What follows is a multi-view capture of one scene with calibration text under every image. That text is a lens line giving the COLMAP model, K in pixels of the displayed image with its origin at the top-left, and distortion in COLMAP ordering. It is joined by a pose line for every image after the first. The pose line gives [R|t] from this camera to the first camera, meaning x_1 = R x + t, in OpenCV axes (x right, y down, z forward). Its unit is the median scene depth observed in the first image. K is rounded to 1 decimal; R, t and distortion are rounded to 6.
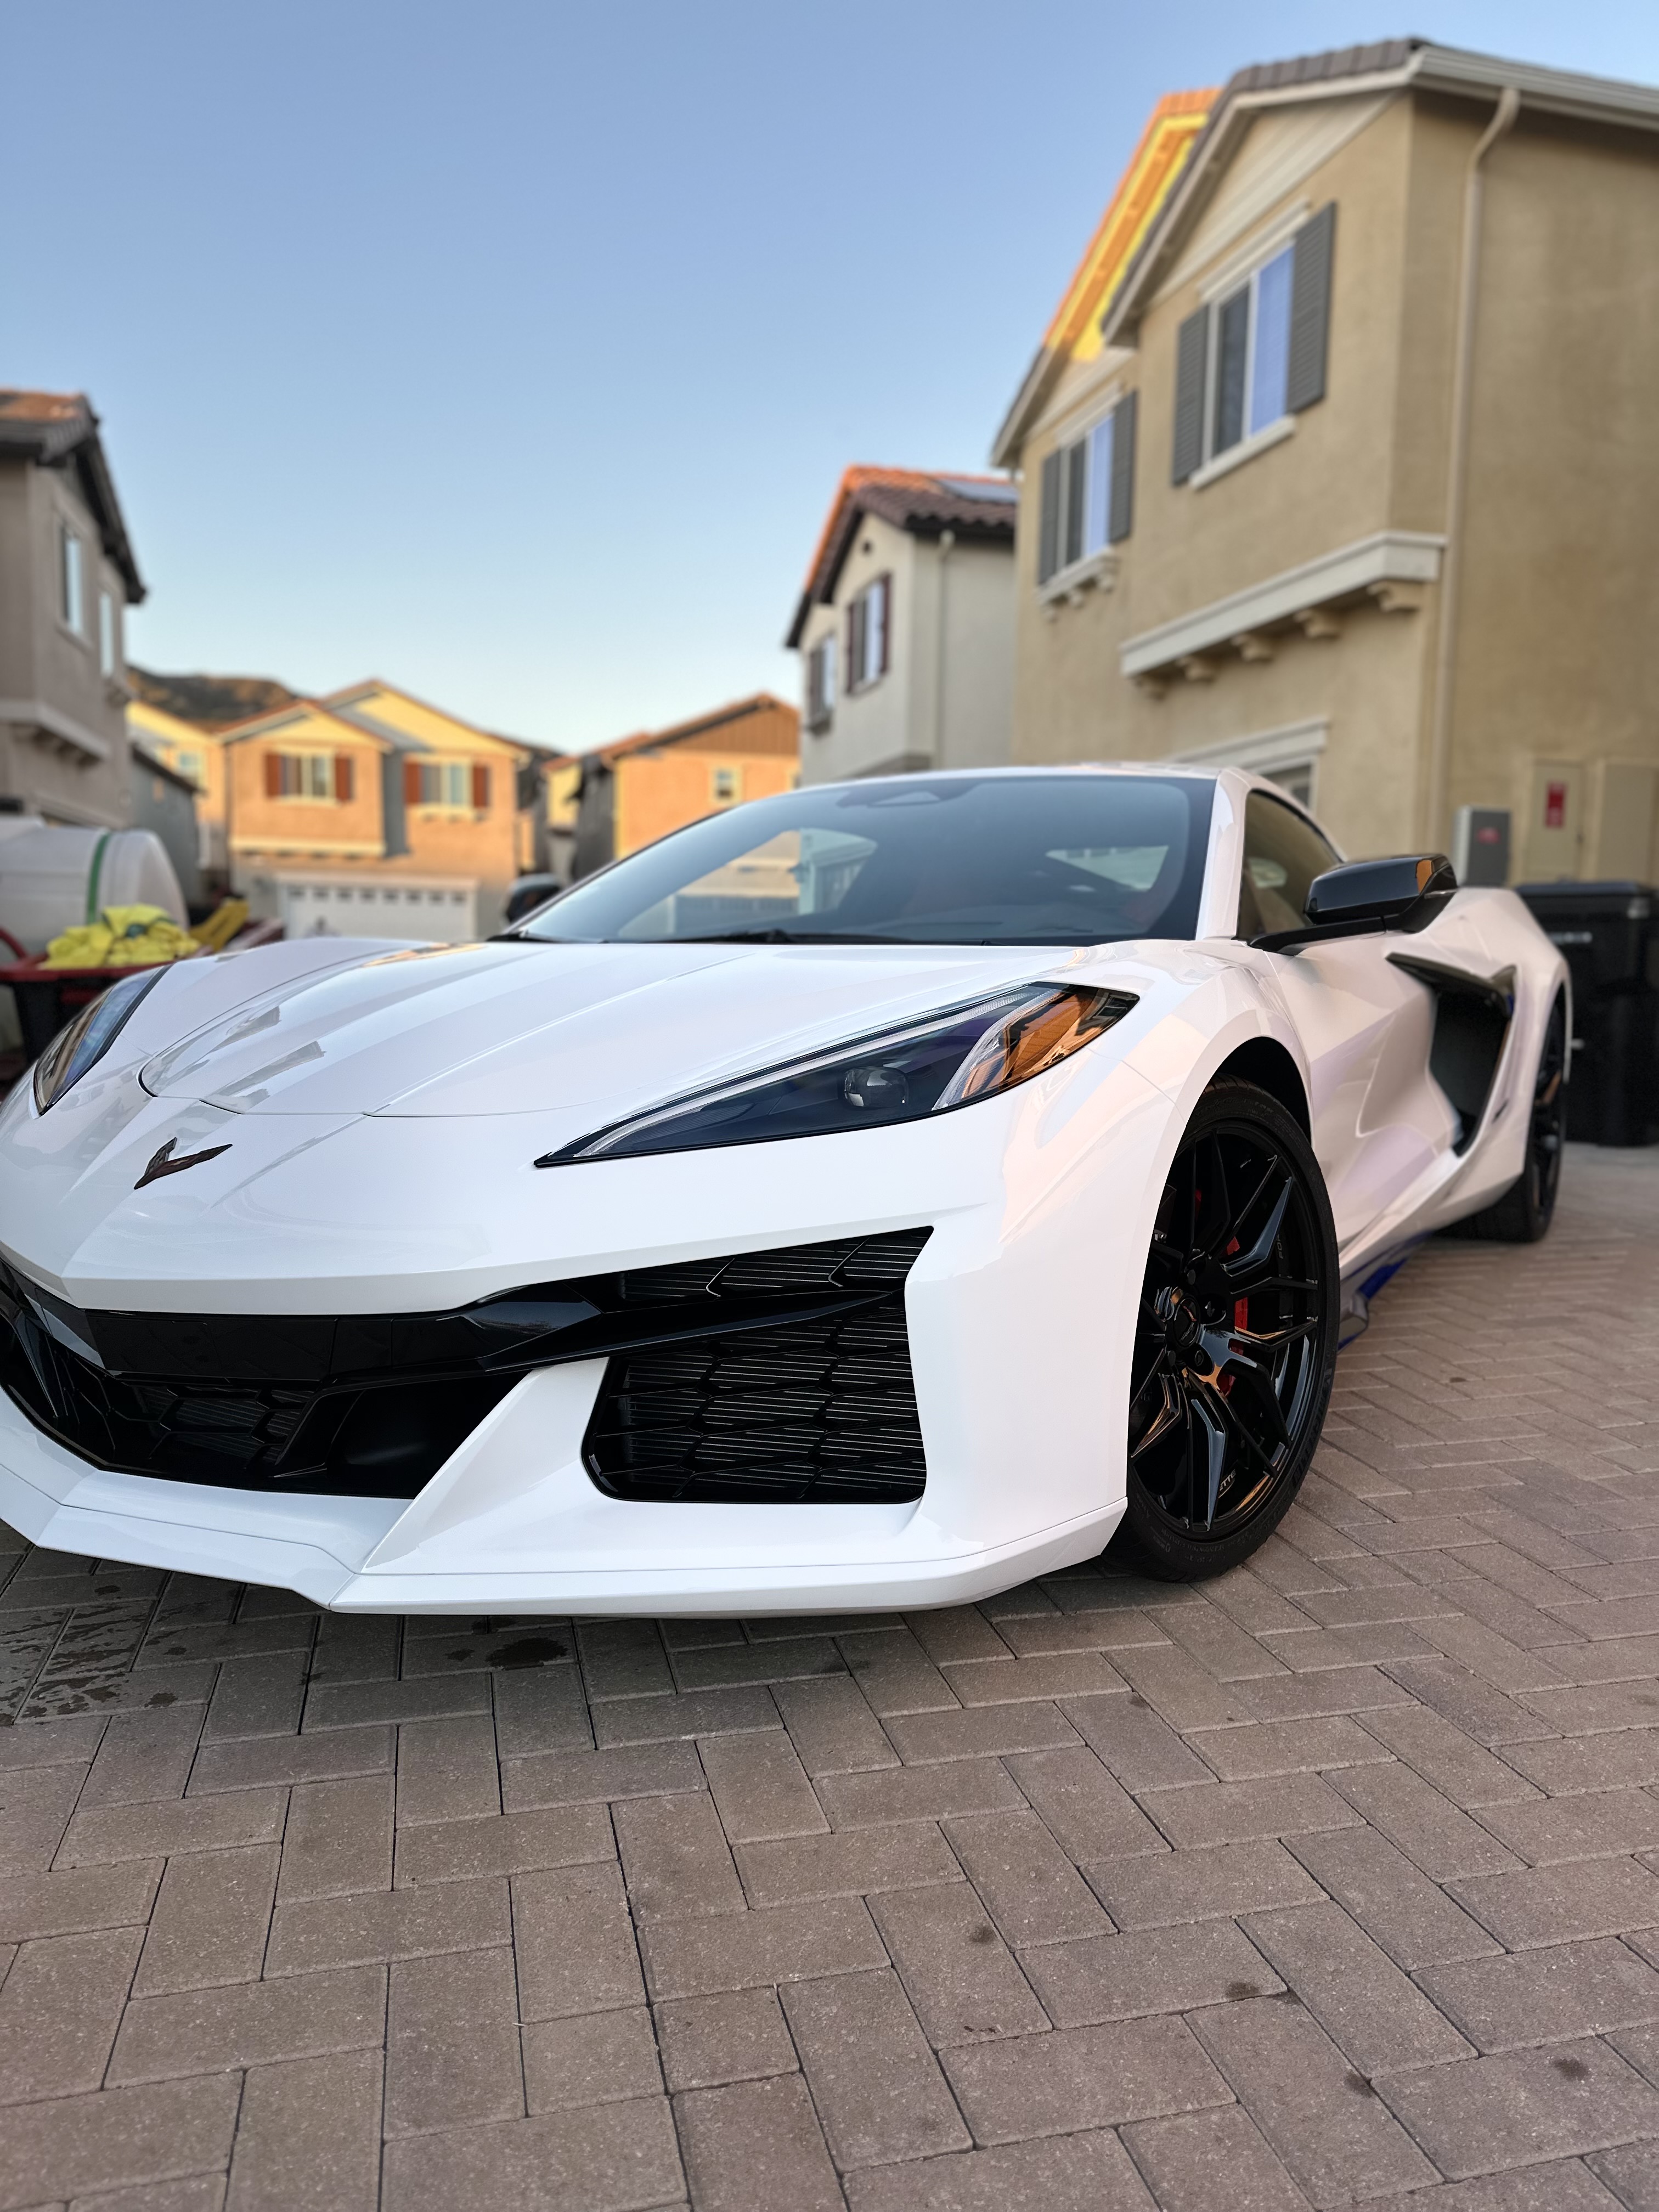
lens RADIAL K [[1546.7, 0, 829.5], [0, 1546.7, 1106.0], [0, 0, 1]] dist [0.068371, -0.082883]
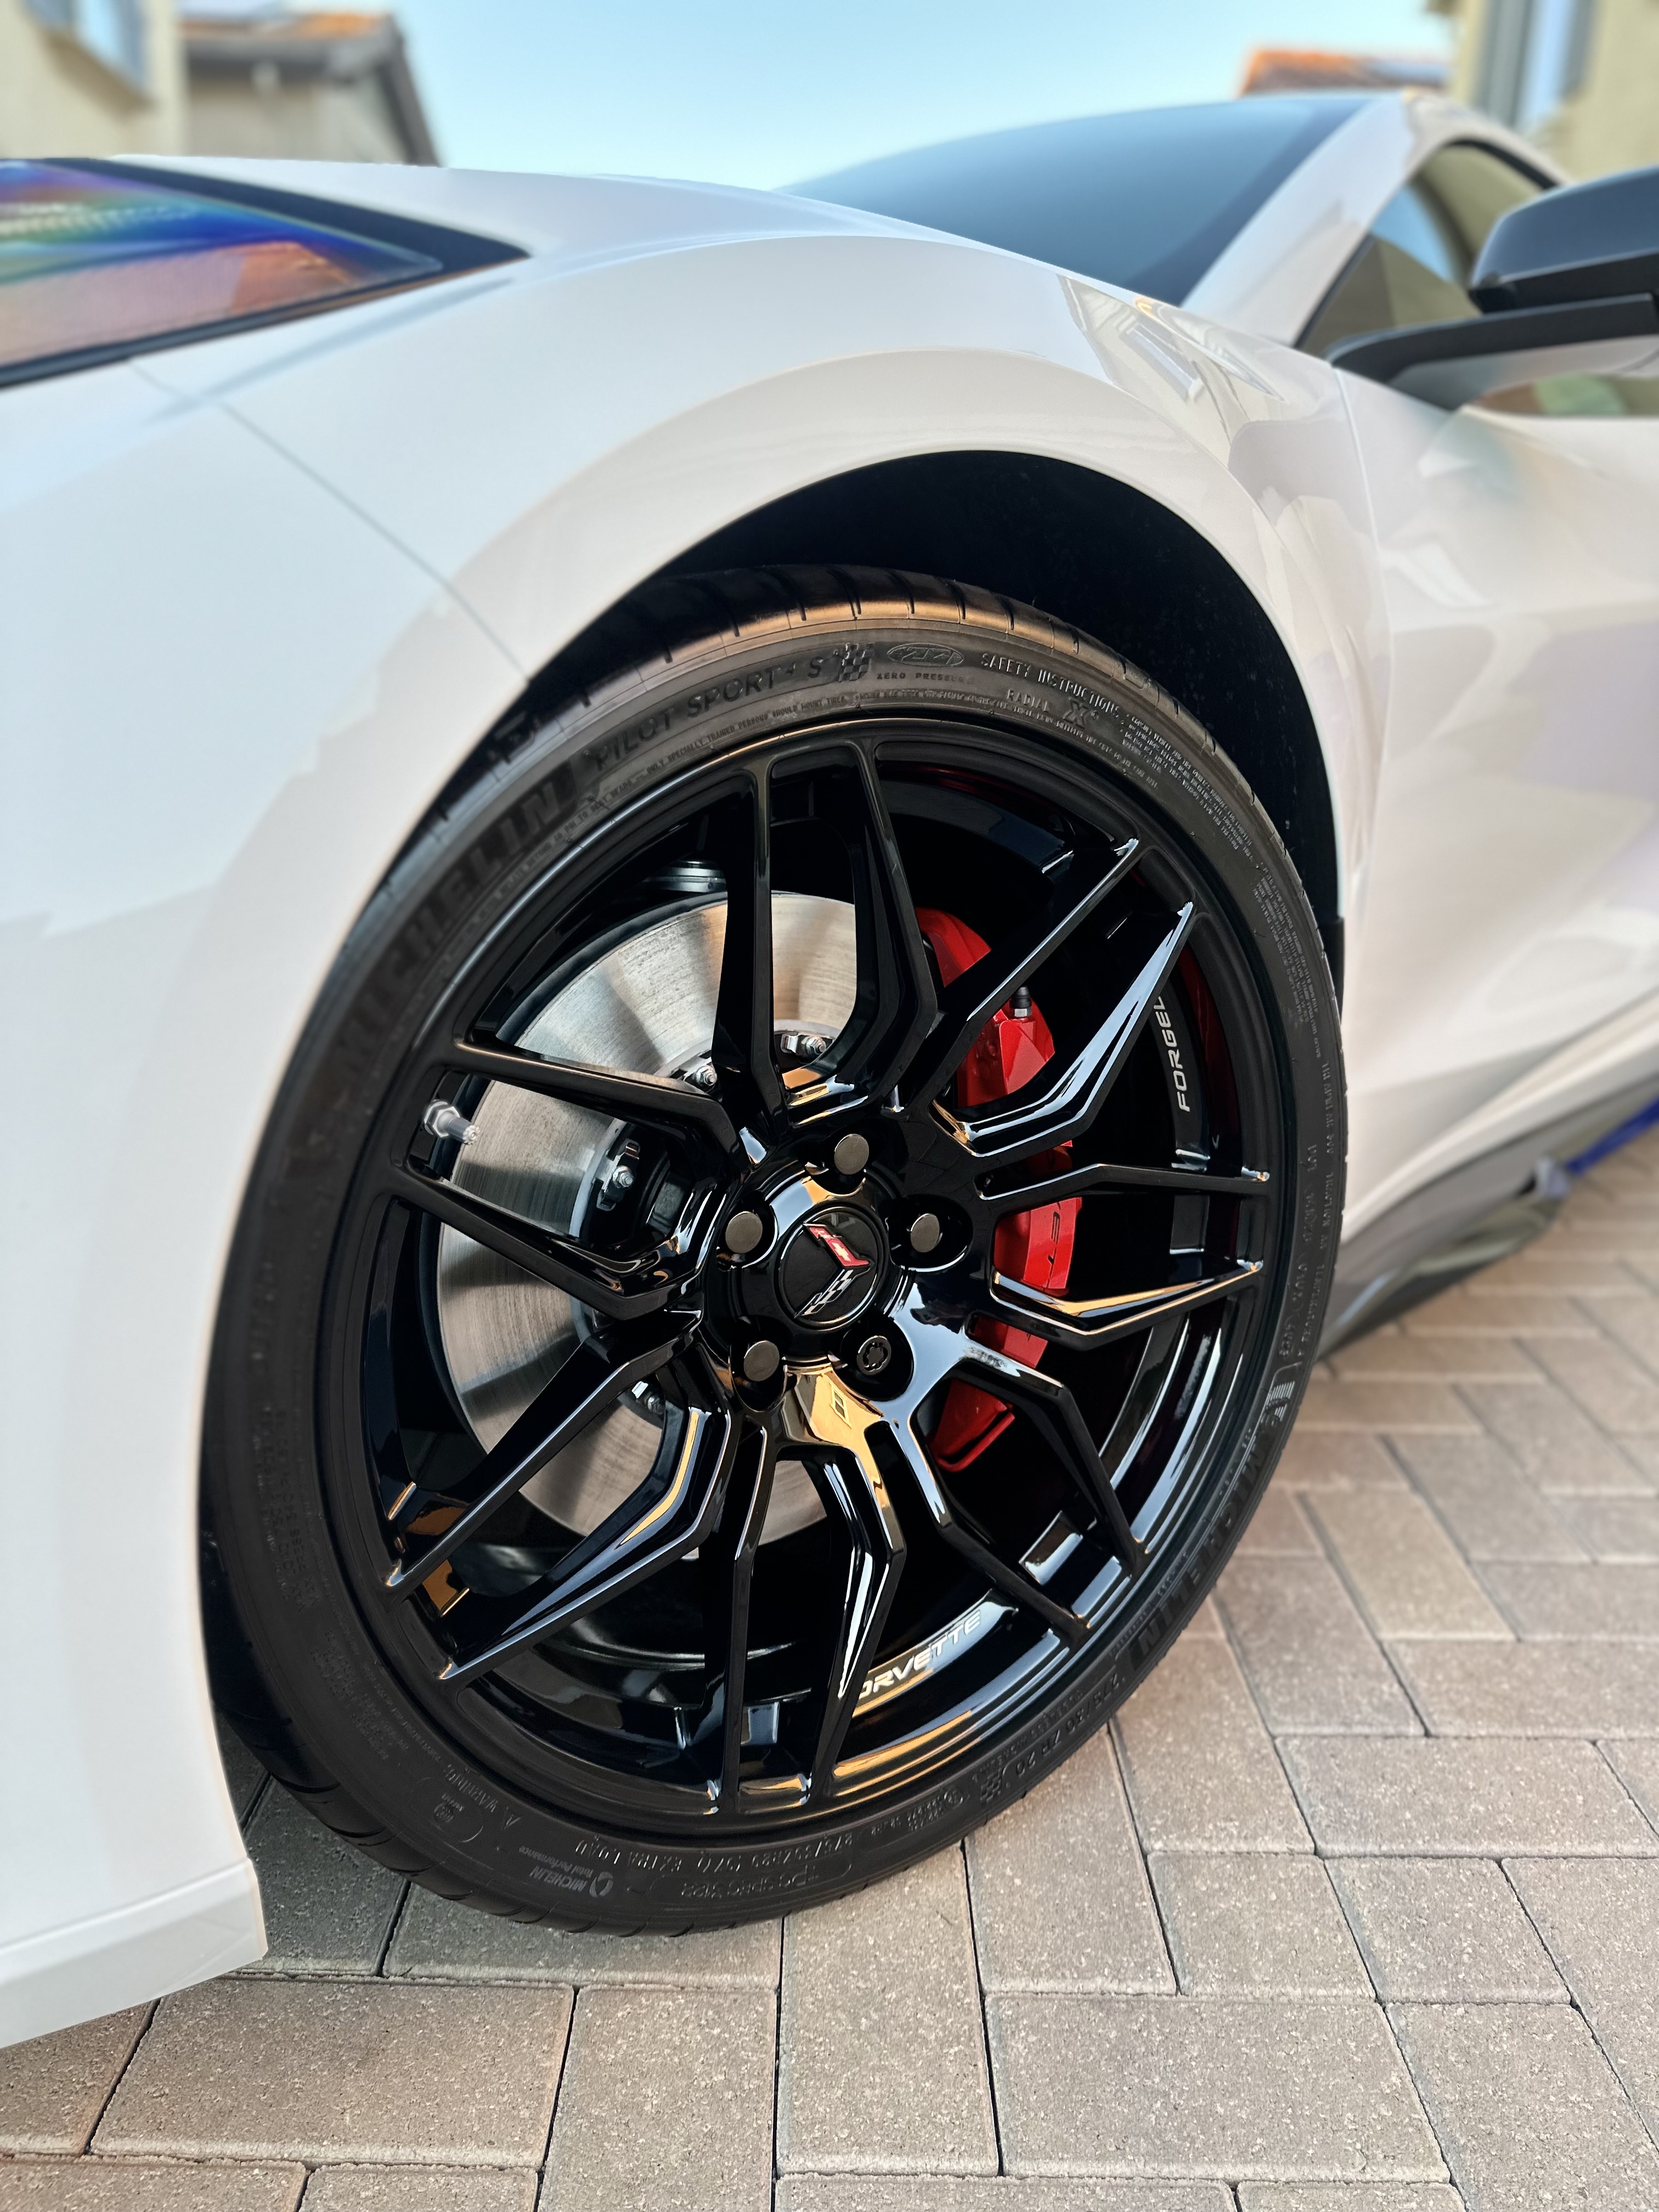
lens RADIAL K [[1567.1, 0, 832.2], [0, 1567.1, 1117.4], [0, 0, 1]] dist [0.031304, -0.087985]
pose [[0.969673, 0.084025, -0.229507, 0.318052], [-0.040131, 0.981038, 0.189613, 0.030233], [0.241087, -0.174652, 0.954659, 0.641856]]
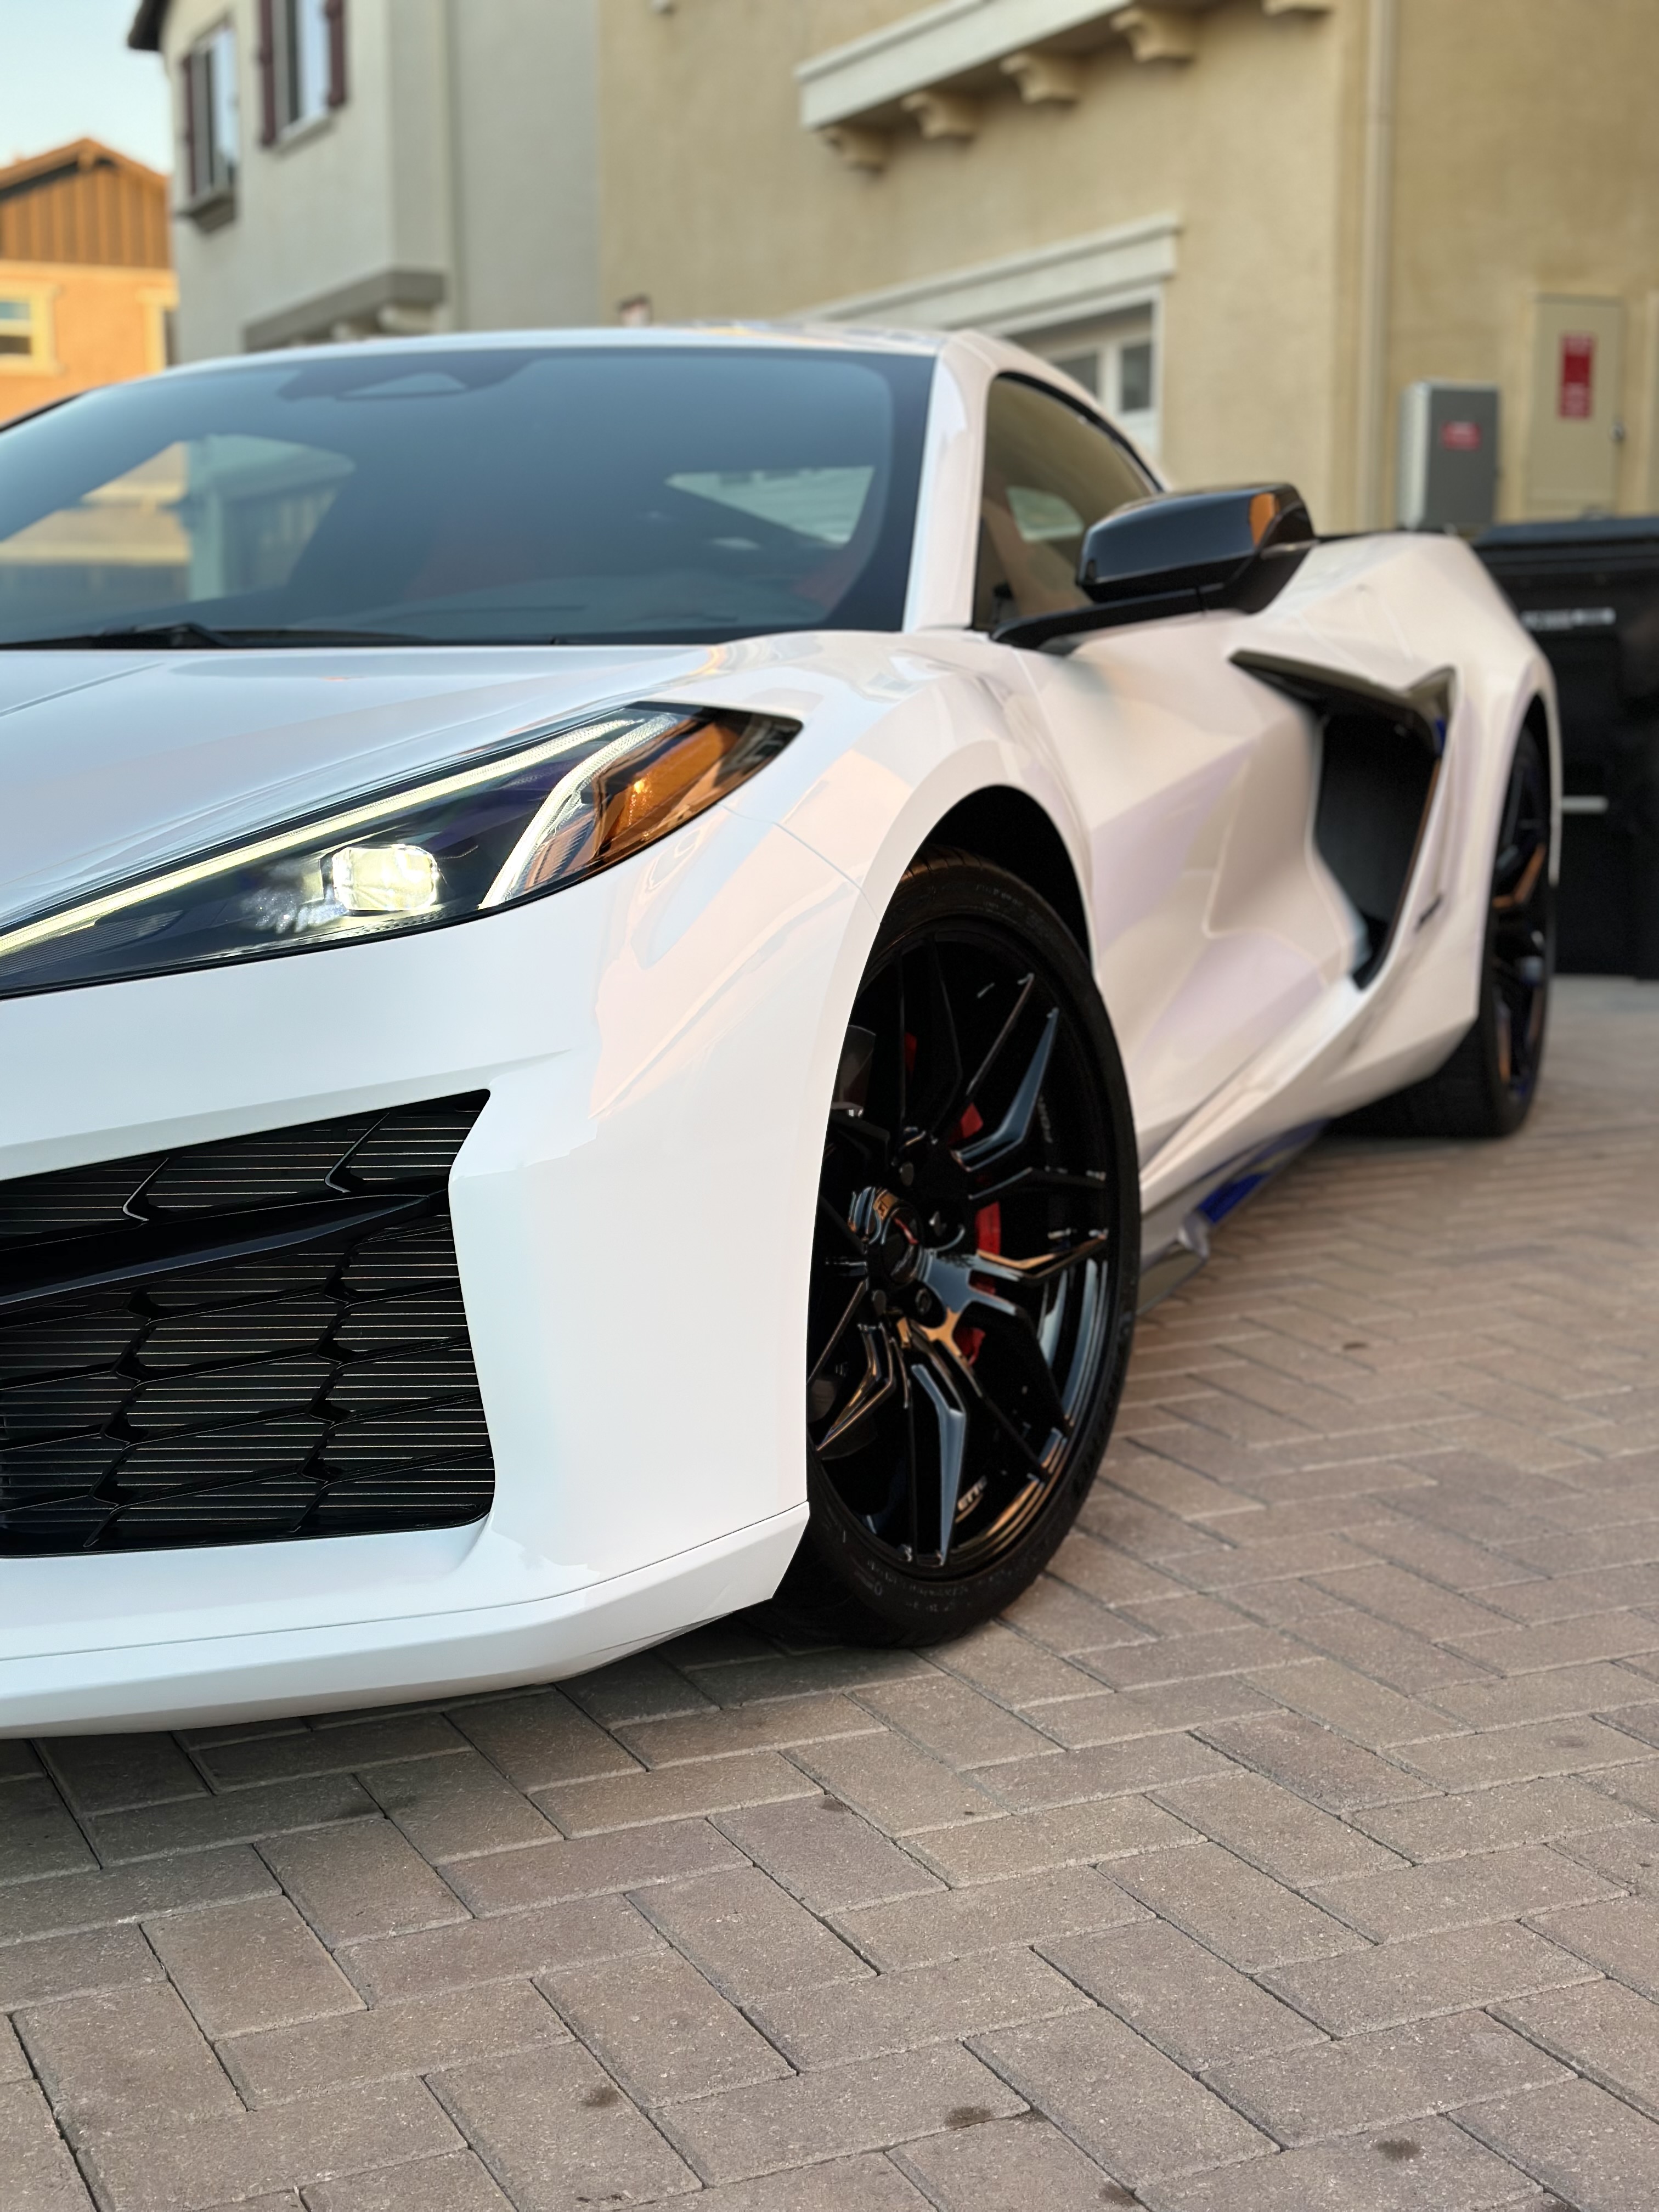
lens RADIAL K [[3076.2, 0, 829.5], [0, 3076.2, 1106.0], [0, 0, 1]] dist [0.139054, -0.150238]
pose [[0.983248, -0.046917, 0.176130, -0.015245], [0.039698, 0.998230, 0.044290, 0.027544], [-0.177896, -0.036556, 0.983370, -0.219970]]
